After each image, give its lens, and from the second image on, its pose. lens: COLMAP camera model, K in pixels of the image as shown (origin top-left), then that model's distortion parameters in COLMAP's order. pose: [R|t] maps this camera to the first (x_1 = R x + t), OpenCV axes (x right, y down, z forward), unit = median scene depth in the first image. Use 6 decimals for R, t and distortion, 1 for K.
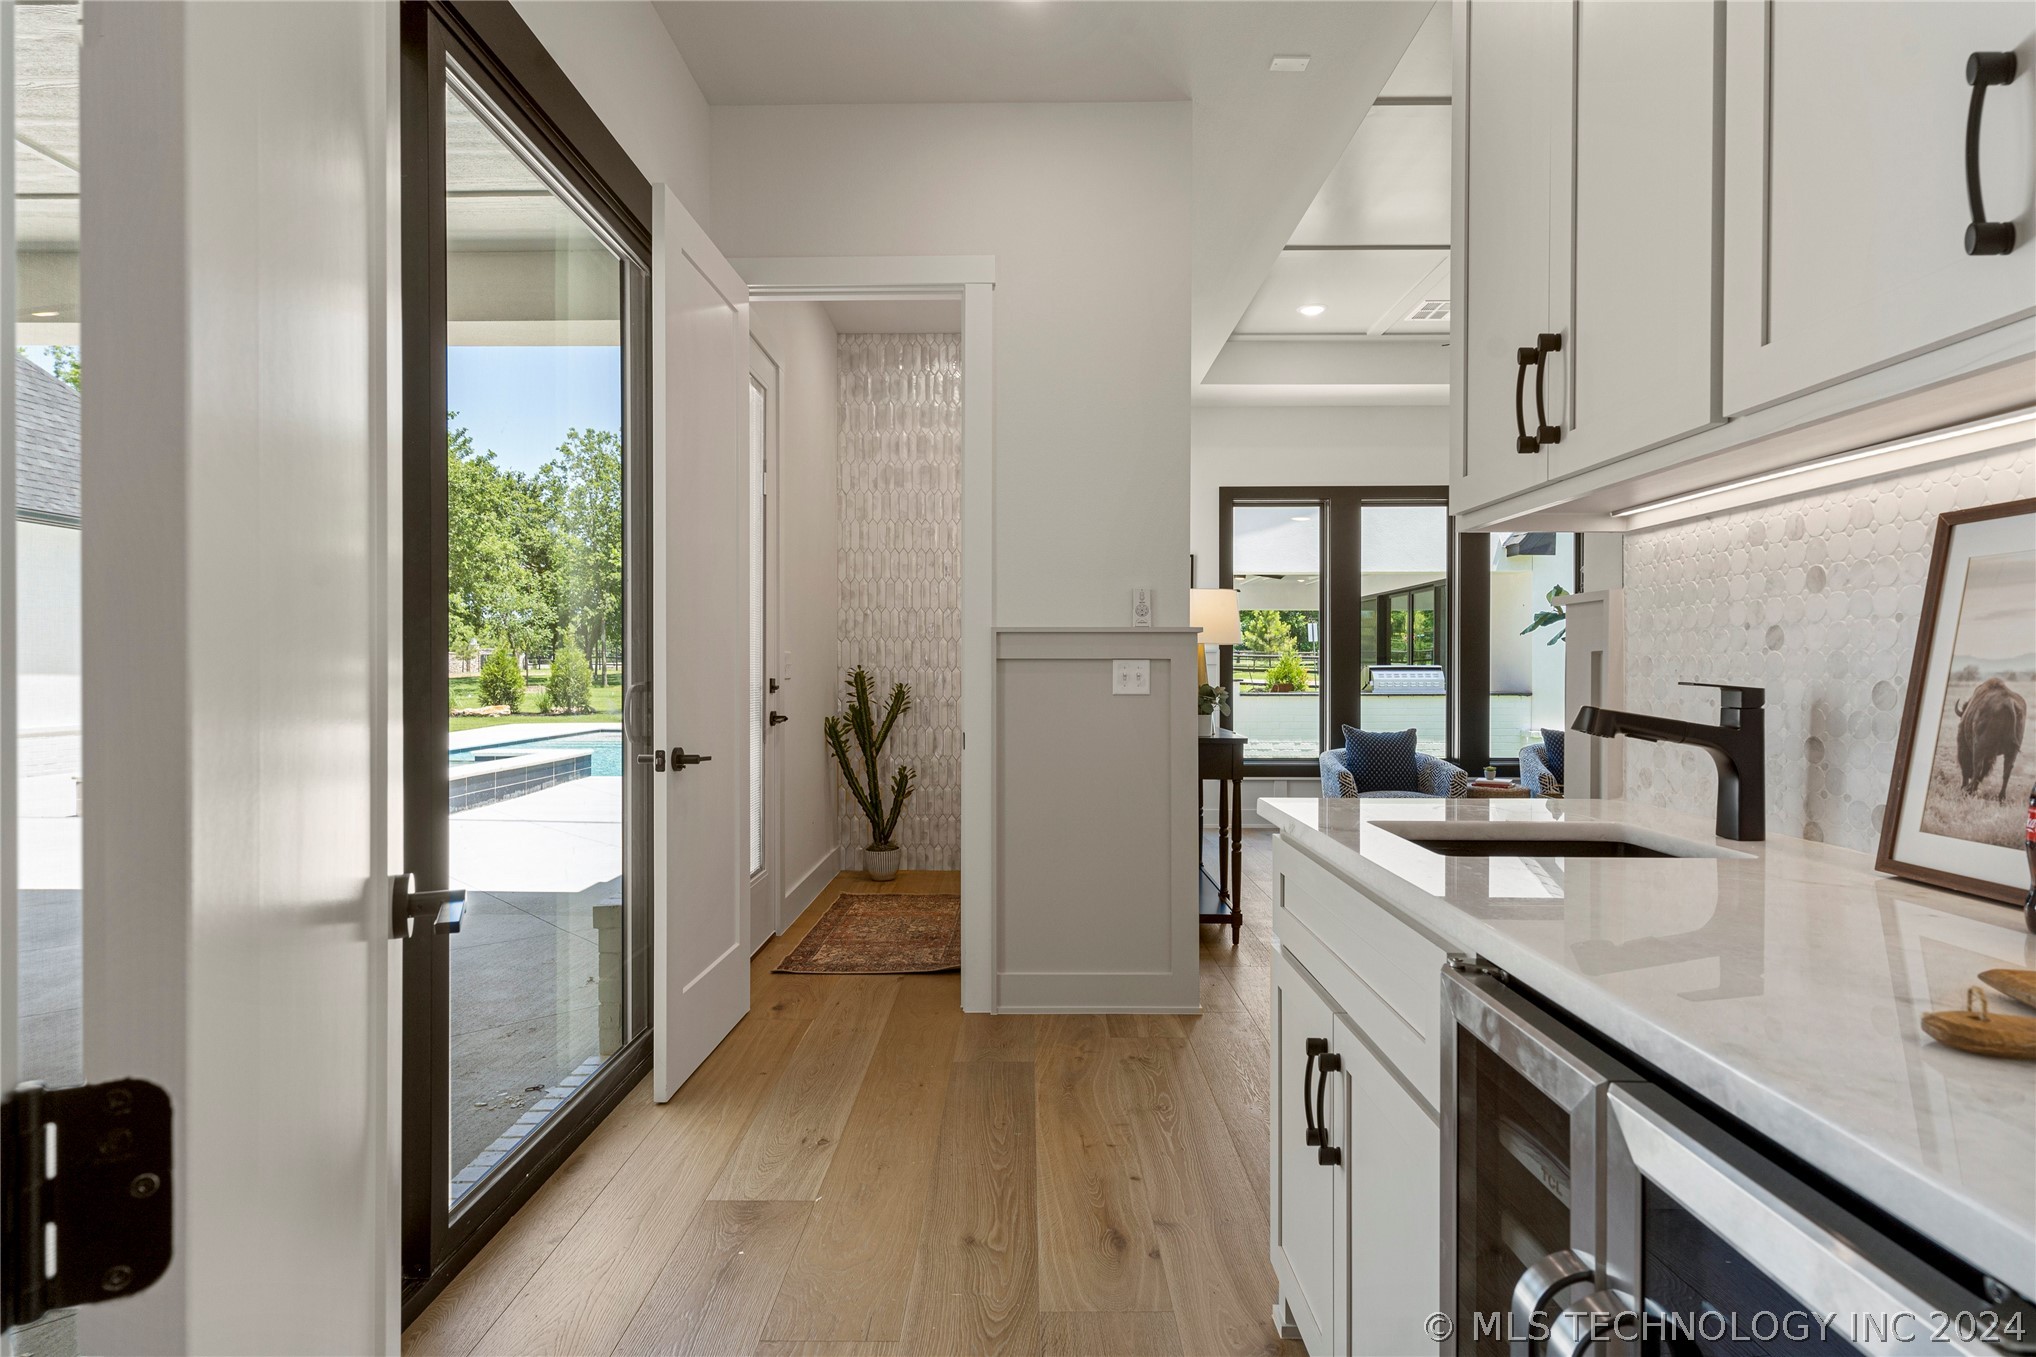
lens RADIAL K [[1022.8, 0, 1017.7], [0, 1022.8, 676.4], [0, 0, 1]] dist [0.000103, 0.002174]
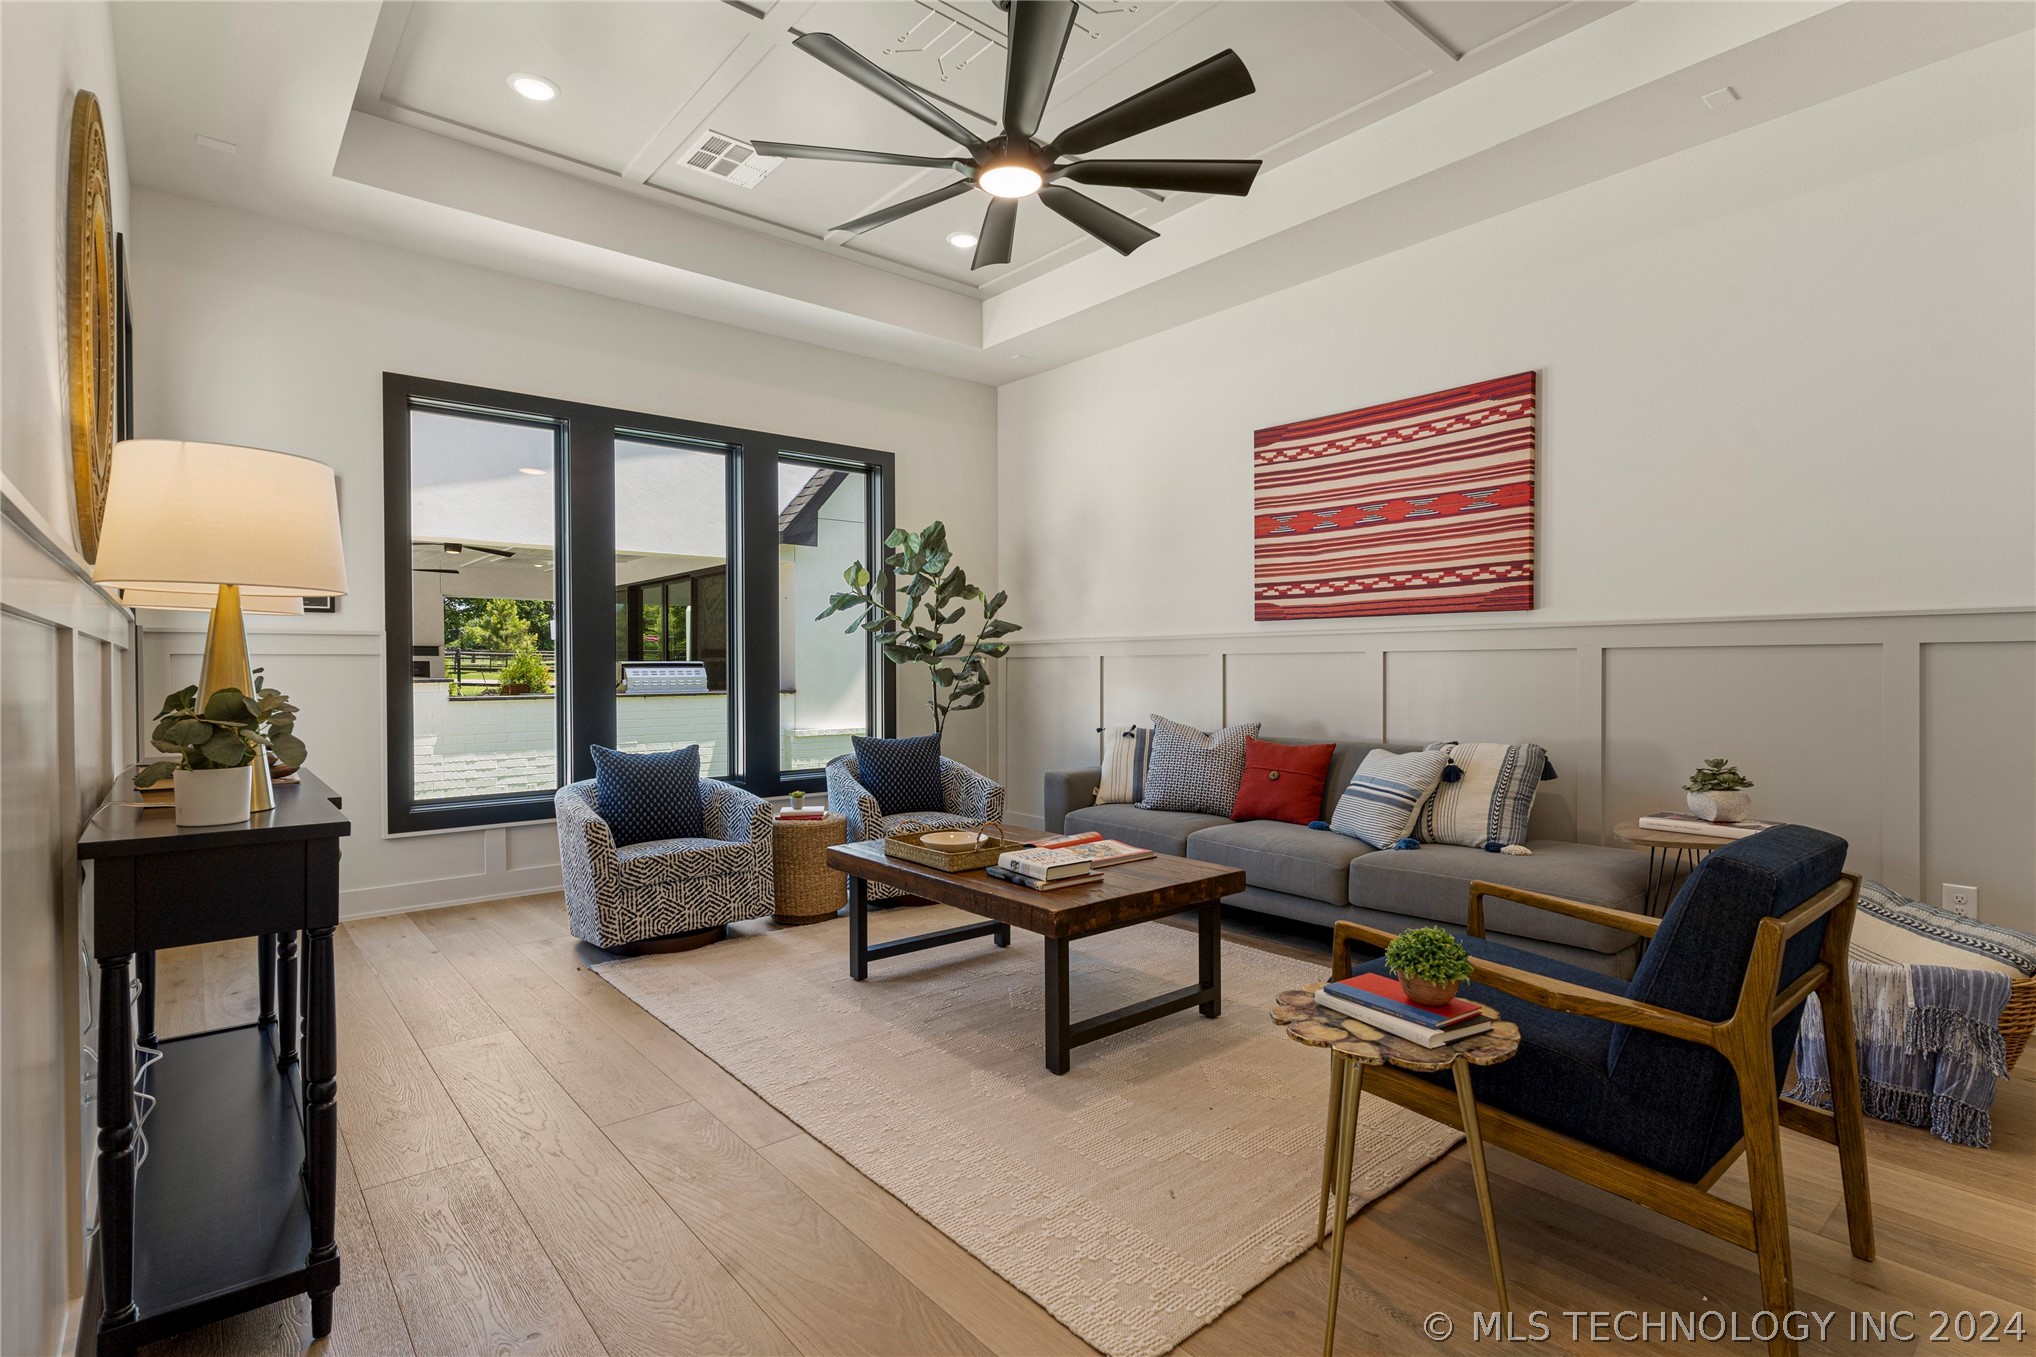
lens RADIAL K [[980.2, 0, 1018.6], [0, 980.2, 675.7], [0, 0, 1]] dist [0.000793, -0.000575]
pose [[0.751345, -0.008752, 0.659851, 0.087522], [0.008705, 0.999956, 0.003350, 0.002609], [-0.659852, 0.003227, 0.751389, 0.278132]]
